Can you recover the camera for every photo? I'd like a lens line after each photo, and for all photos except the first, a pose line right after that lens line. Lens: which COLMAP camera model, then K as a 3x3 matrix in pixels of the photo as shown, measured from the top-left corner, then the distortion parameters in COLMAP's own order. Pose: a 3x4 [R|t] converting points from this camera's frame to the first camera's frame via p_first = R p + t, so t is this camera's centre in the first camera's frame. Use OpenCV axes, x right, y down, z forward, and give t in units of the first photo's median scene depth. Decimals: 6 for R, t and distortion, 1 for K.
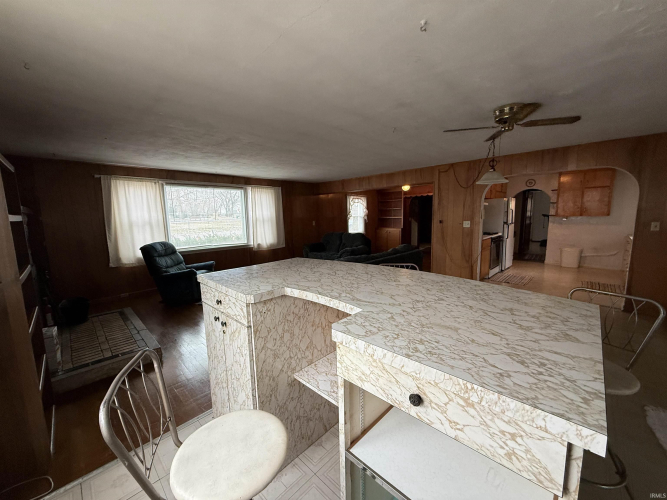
lens RADIAL K [[266.1, 0, 331.8], [0, 266.1, 250.1], [0, 0, 1]] dist [-0.001648, -0.000515]
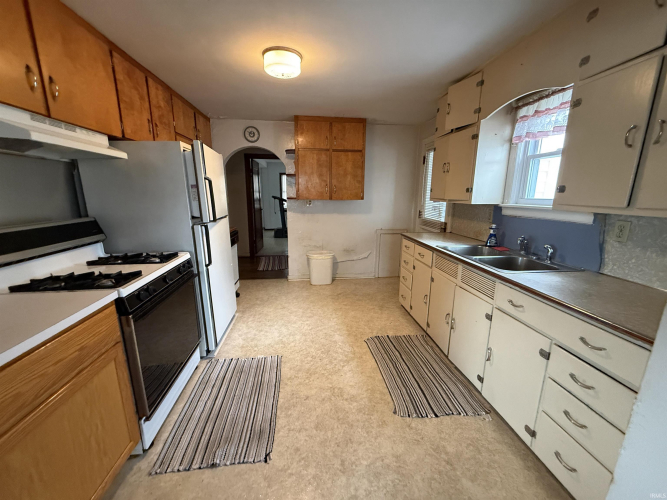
lens RADIAL K [[266.1, 0, 332.8], [0, 266.1, 251.0], [0, 0, 1]] dist [-0.001648, -0.000515]
pose [[0.621188, -0.141225, 0.770831, 0.436211], [0.085067, 0.989967, 0.112820, -0.076139], [-0.779031, -0.004510, 0.626970, 0.579557]]
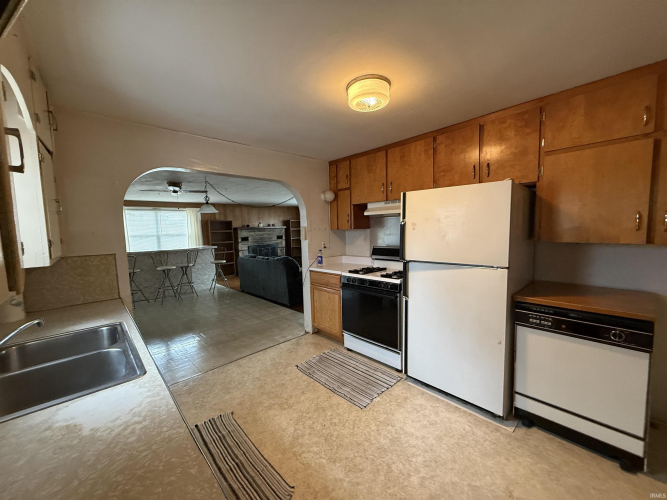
lens RADIAL K [[266.1, 0, 332.4], [0, 266.1, 251.1], [0, 0, 1]] dist [-0.001648, -0.000515]
pose [[-0.036989, 0.108439, -0.993415, 1.042401], [-0.104776, 0.988195, 0.111771, -0.138204], [0.993808, 0.108220, -0.025191, 0.843490]]
